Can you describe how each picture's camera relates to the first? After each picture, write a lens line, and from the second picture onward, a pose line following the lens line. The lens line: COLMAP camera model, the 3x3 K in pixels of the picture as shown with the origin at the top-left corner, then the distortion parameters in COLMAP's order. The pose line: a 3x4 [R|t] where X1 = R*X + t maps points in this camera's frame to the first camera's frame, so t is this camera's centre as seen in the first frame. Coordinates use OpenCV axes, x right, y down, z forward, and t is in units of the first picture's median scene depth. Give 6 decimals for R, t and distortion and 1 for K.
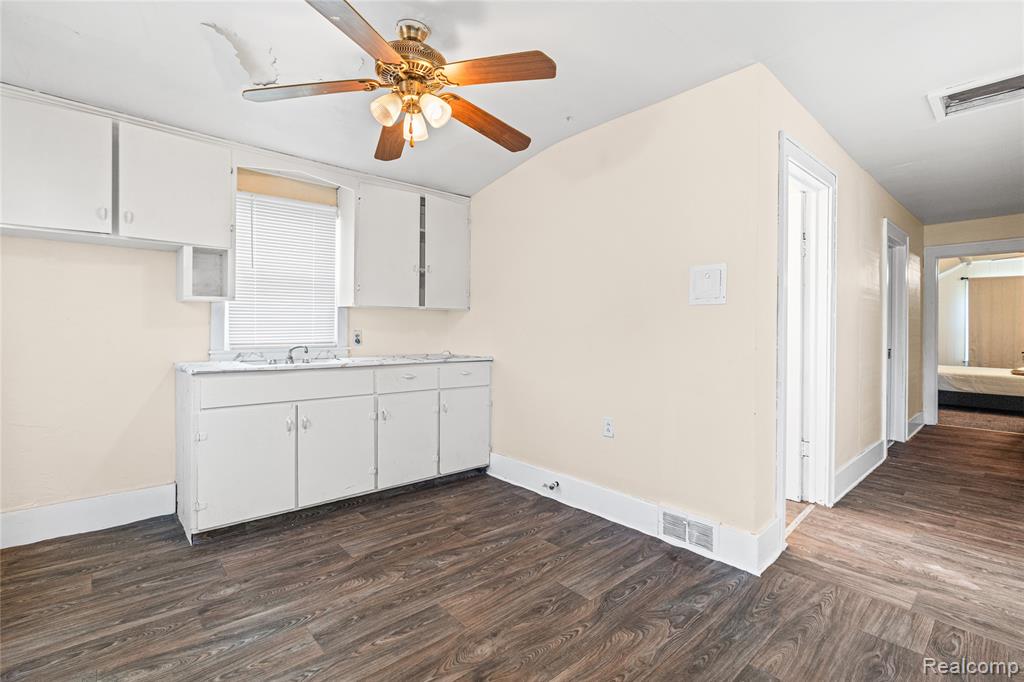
lens RADIAL K [[466.8, 0, 517.8], [0, 466.8, 334.0], [0, 0, 1]] dist [-0.002816, 0.000745]
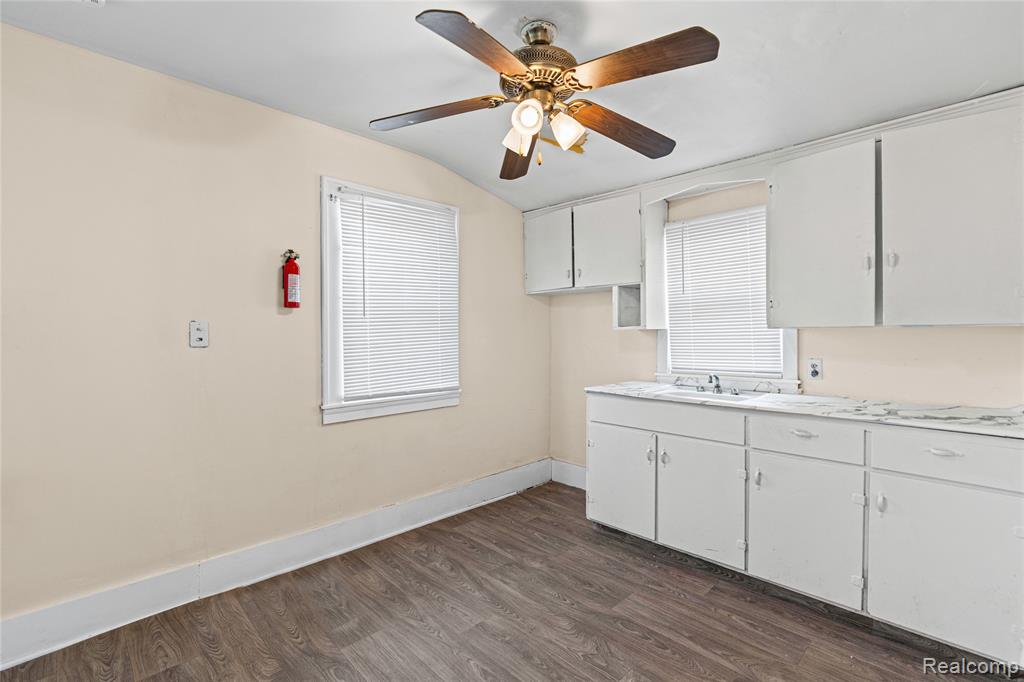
lens RADIAL K [[466.8, 0, 517.8], [0, 466.8, 341.2], [0, 0, 1]] dist [-0.002816, 0.000745]
pose [[0.049516, 0.006873, -0.998750, 0.494470], [-0.005231, 0.999964, 0.006622, -0.050946], [0.998760, 0.004897, 0.049550, 0.680043]]
